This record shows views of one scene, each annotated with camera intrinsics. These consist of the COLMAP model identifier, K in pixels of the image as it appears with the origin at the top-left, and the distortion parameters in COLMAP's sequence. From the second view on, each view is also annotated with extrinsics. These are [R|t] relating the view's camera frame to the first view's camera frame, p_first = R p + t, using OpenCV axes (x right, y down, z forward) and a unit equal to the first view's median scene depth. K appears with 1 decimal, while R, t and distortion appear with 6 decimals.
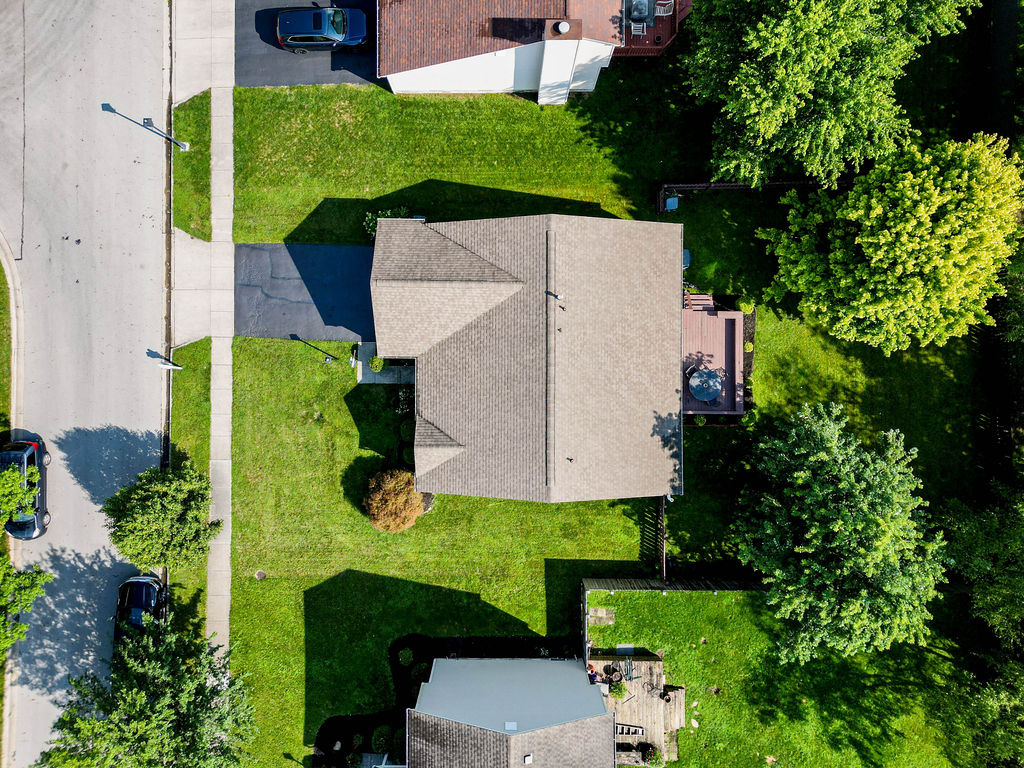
lens RADIAL K [[719.2, 0, 512.0], [0, 719.2, 384.0], [0, 0, 1]] dist [0.072595, -0.072829]
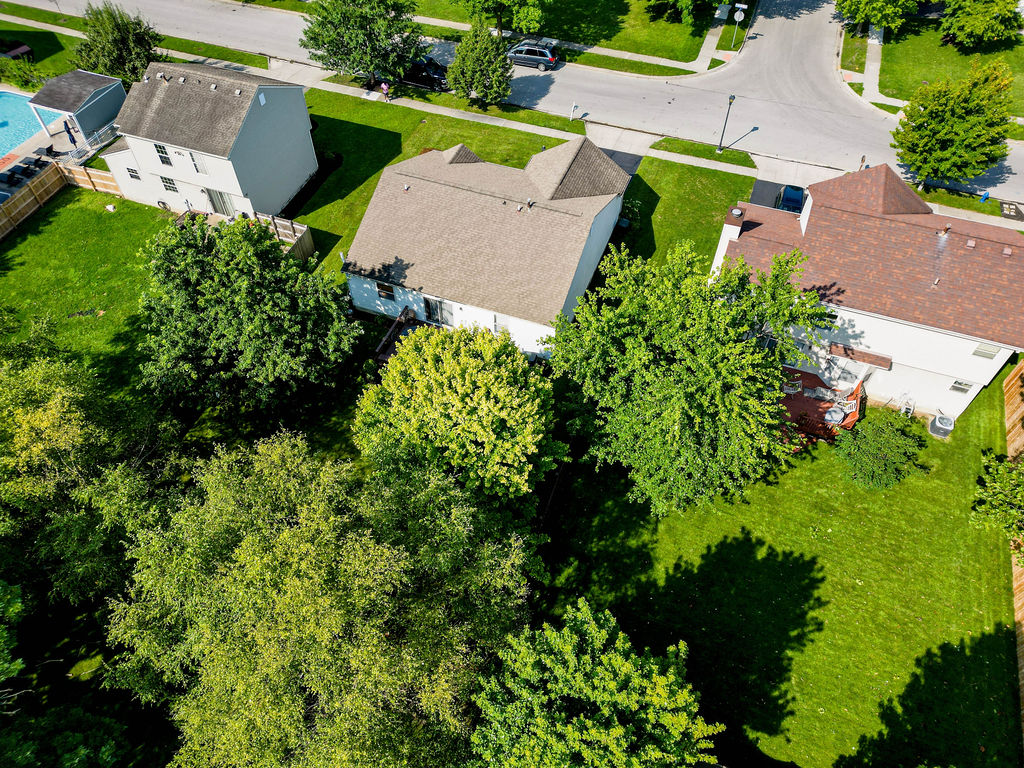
lens RADIAL K [[719.2, 0, 512.0], [0, 719.2, 384.0], [0, 0, 1]] dist [0.072595, -0.072829]
pose [[-0.337721, 0.745438, -0.574689, 0.851565], [-0.941085, -0.256117, 0.220822, -0.376508], [0.017421, 0.615408, 0.788016, 0.151342]]
